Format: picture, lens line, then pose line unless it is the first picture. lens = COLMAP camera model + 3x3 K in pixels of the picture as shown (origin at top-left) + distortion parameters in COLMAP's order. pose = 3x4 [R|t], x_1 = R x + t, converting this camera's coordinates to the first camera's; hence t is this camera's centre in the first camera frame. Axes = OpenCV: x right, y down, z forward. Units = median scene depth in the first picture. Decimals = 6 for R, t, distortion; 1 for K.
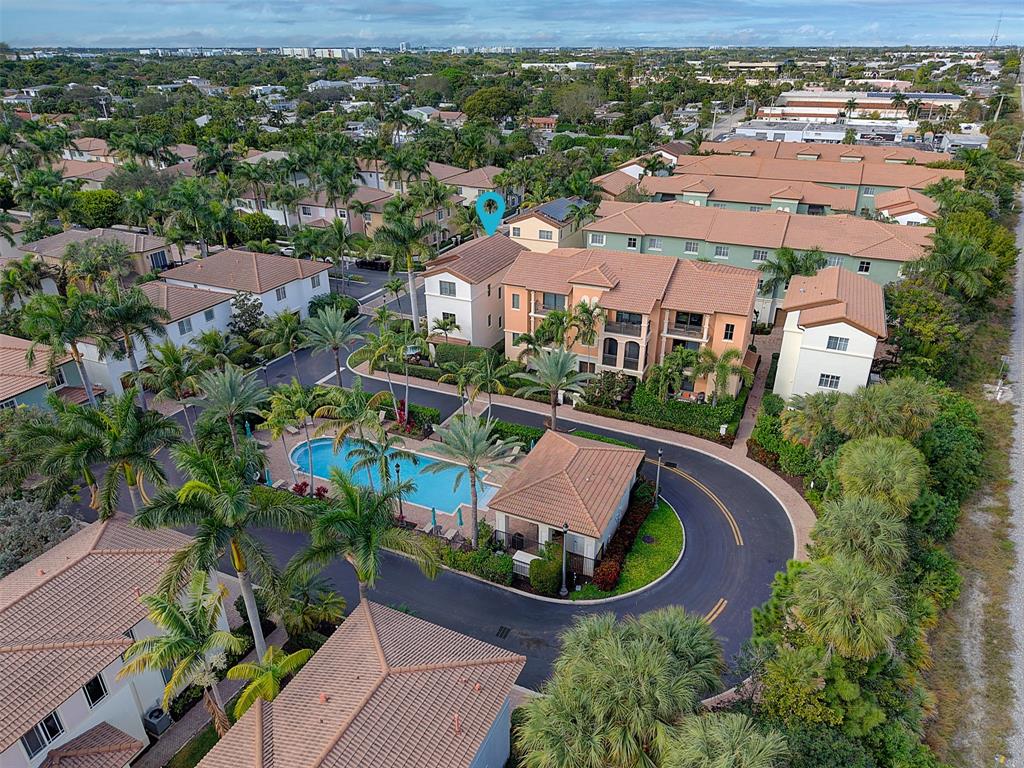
lens RADIAL K [[688.4, 0, 512.0], [0, 688.4, 384.0], [0, 0, 1]] dist [0.004229, -0.002387]
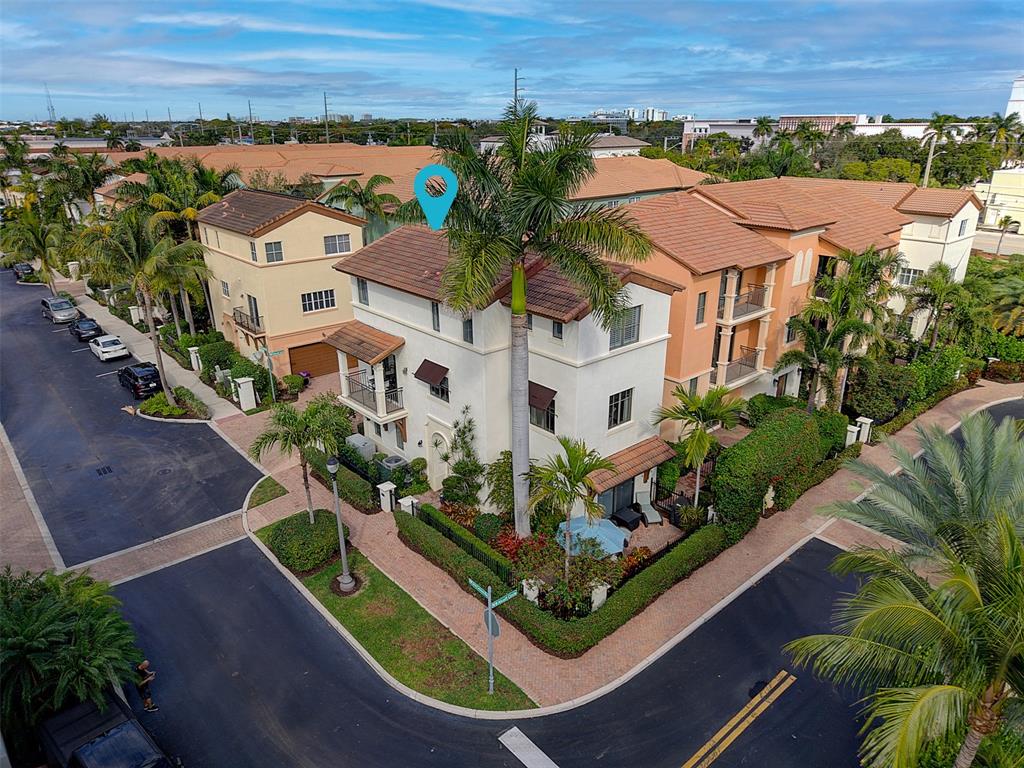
lens RADIAL K [[703.6, 0, 511.2], [0, 703.6, 365.9], [0, 0, 1]] dist [0.003977, 0.000506]
pose [[0.409374, -0.298123, 0.862285, -0.457963], [0.404924, 0.906295, 0.121100, -0.190853], [-0.817588, 0.299585, 0.491731, 0.869328]]
